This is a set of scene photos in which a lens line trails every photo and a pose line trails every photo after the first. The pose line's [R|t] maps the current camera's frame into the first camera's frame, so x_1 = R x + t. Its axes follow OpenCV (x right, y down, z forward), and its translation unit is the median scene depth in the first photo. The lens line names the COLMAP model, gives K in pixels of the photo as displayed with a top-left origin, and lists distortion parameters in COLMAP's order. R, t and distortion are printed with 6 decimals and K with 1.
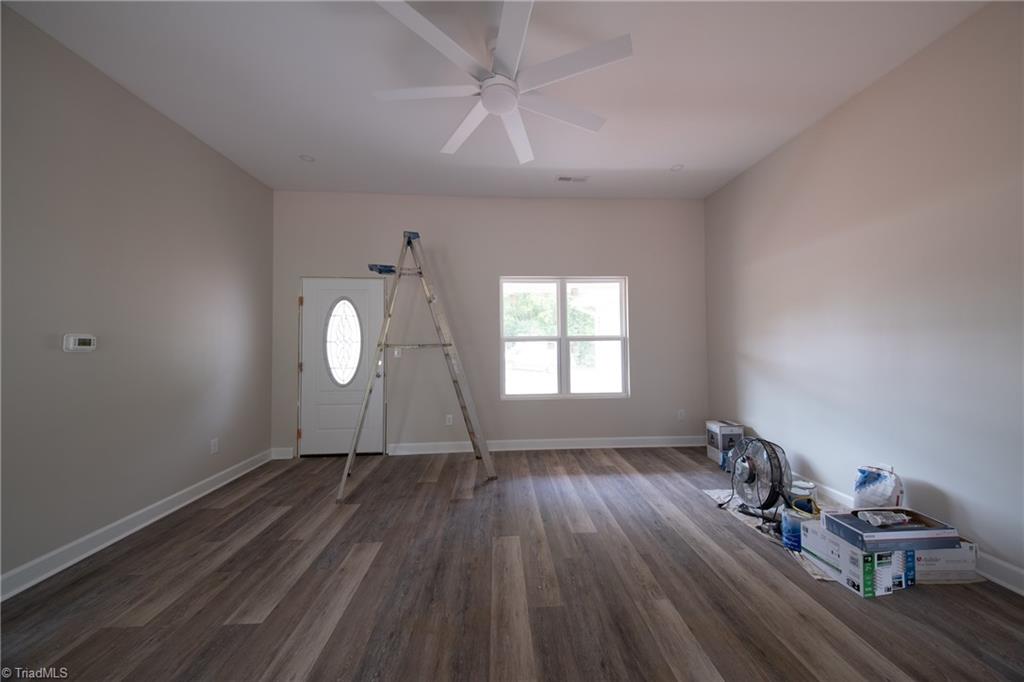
lens RADIAL K [[346.6, 0, 515.5], [0, 346.6, 335.2], [0, 0, 1]] dist [0.026591, -0.013459]
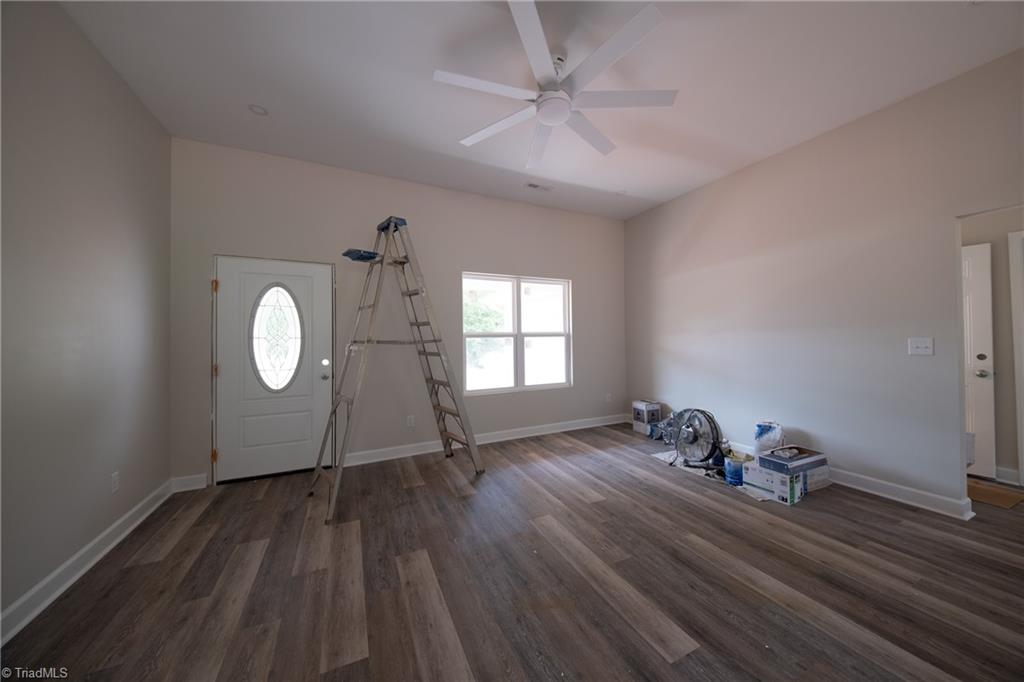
lens RADIAL K [[346.6, 0, 515.5], [0, 346.6, 335.2], [0, 0, 1]] dist [0.026591, -0.013459]
pose [[0.925733, 0.001415, 0.378175, -0.356156], [-0.006202, 0.999915, 0.011441, 0.000047], [-0.378127, -0.012937, 0.925663, 0.026063]]
